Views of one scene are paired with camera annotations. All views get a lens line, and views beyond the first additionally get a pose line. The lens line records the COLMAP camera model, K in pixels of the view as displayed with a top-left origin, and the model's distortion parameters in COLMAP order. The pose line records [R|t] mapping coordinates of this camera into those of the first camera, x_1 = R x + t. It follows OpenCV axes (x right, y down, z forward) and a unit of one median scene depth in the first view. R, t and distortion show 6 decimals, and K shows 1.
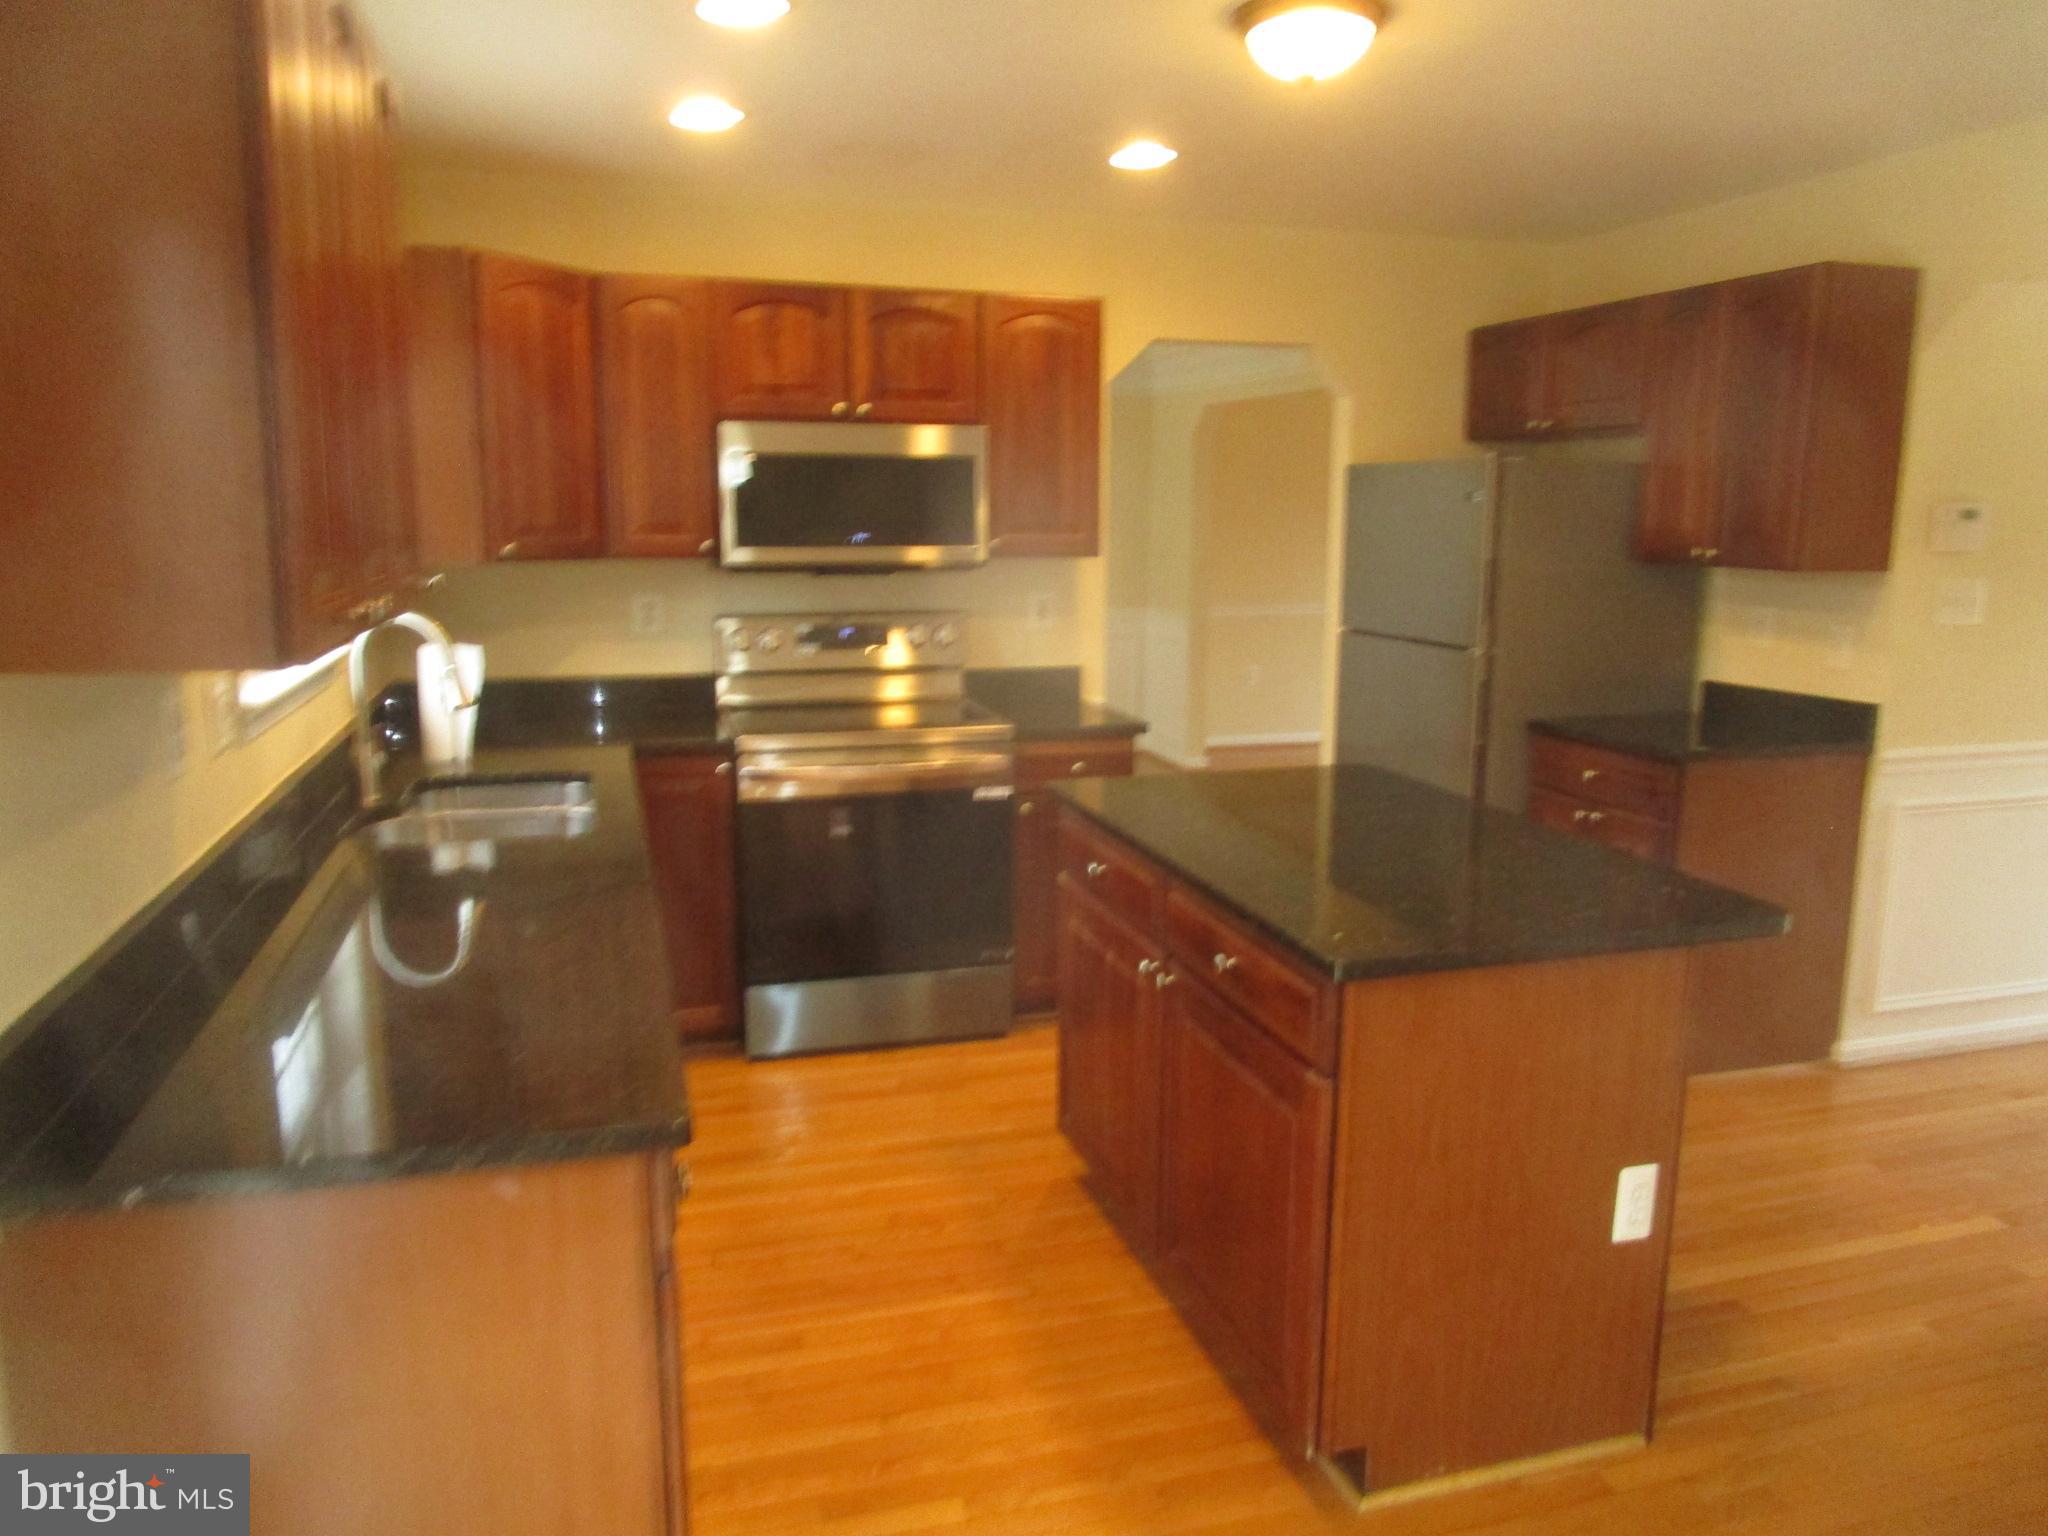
lens RADIAL K [[1452.5, 0, 1025.2], [0, 1452.5, 775.4], [0, 0, 1]] dist [-0.033148, 0.011088]
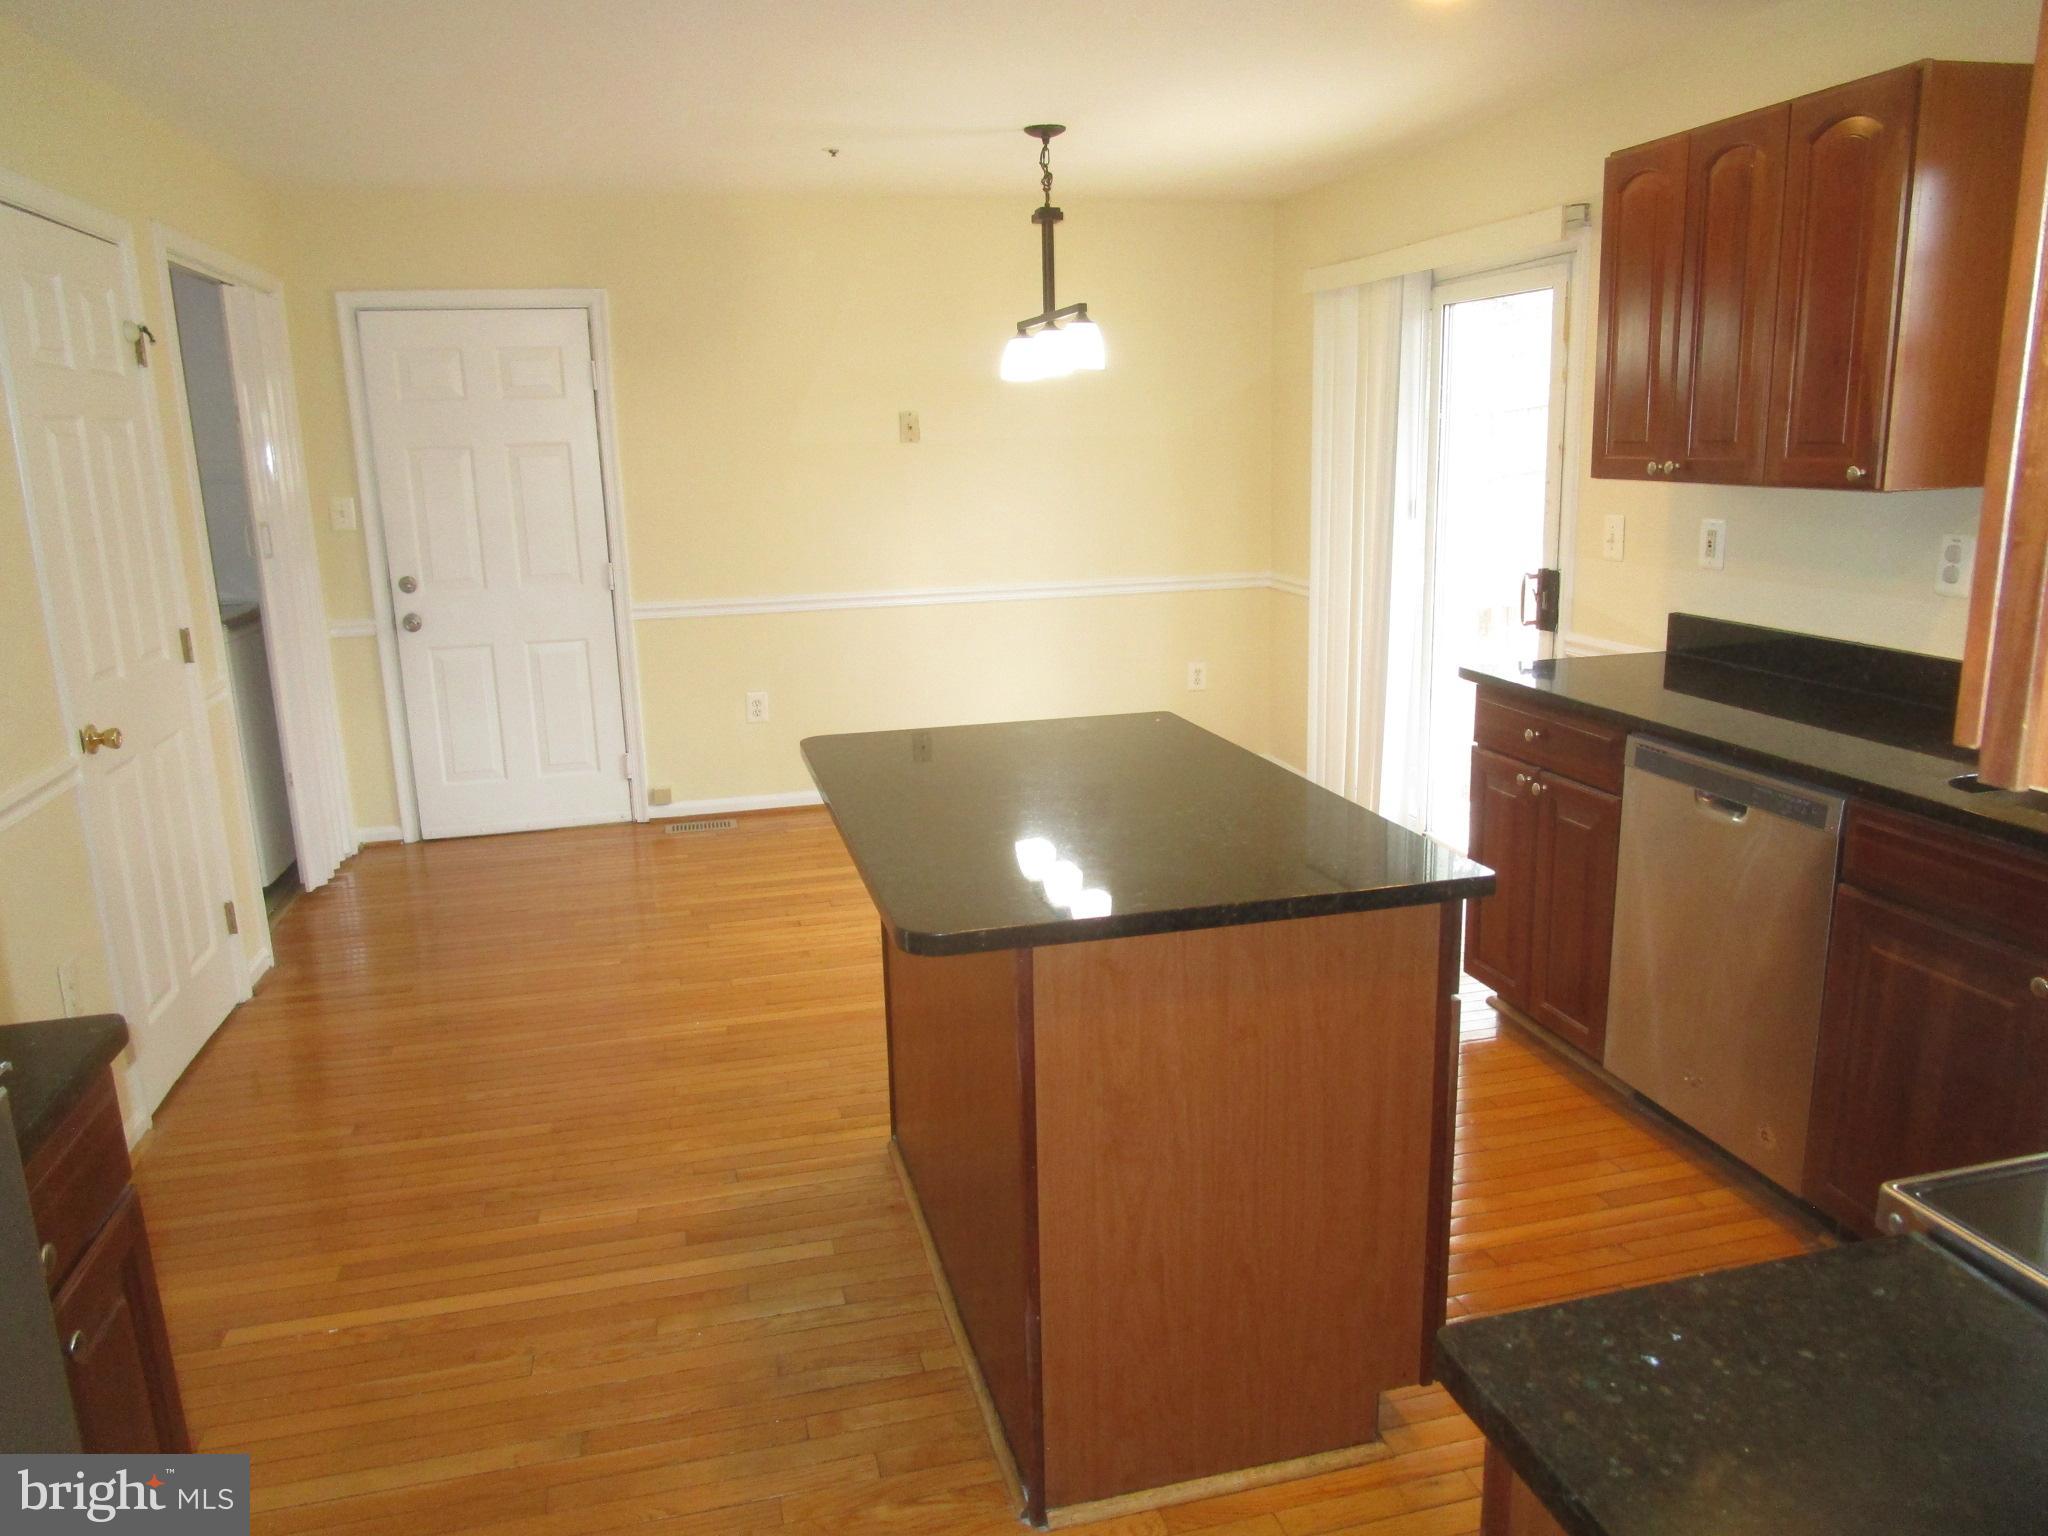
lens RADIAL K [[1452.5, 0, 1025.2], [0, 1452.5, 775.4], [0, 0, 1]] dist [-0.033148, 0.011088]
pose [[-0.998784, 0.013135, 0.047514, 0.144609], [0.031209, 0.914578, 0.403204, -0.222512], [-0.038159, 0.404197, -0.913876, 1.216145]]
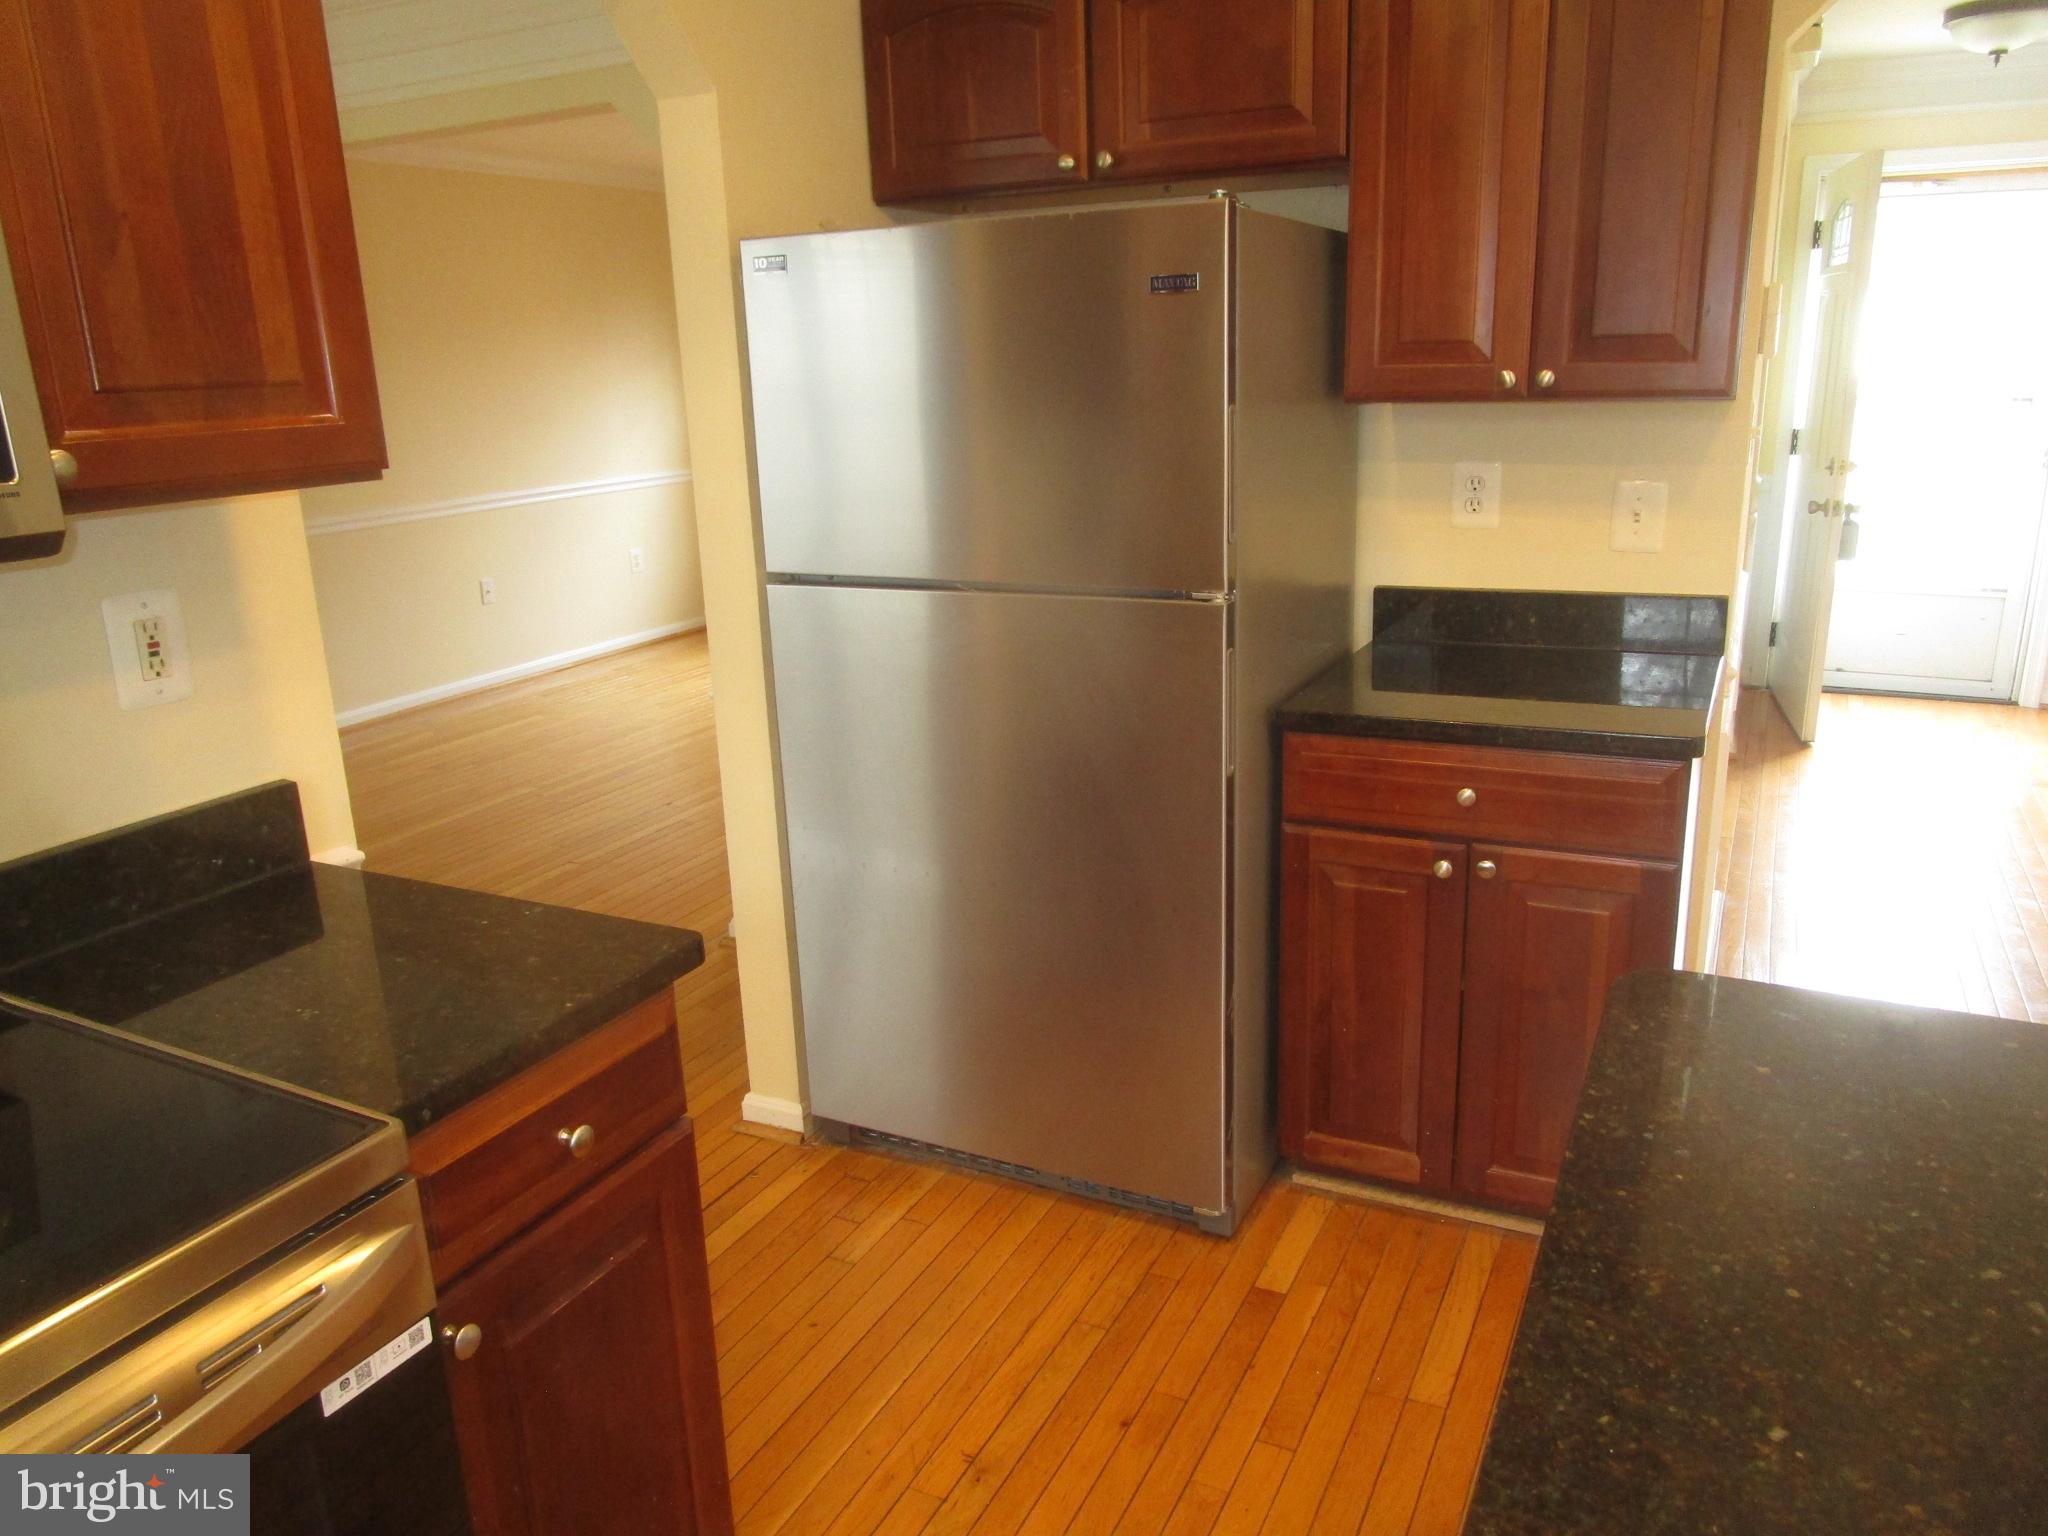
lens RADIAL K [[1452.5, 0, 1025.2], [0, 1452.5, 775.4], [0, 0, 1]] dist [-0.033148, 0.011088]
pose [[0.684631, -0.228523, 0.692140, -0.101449], [0.168847, 0.973475, 0.154395, -0.118775], [-0.709064, 0.011162, 0.705056, 0.714182]]
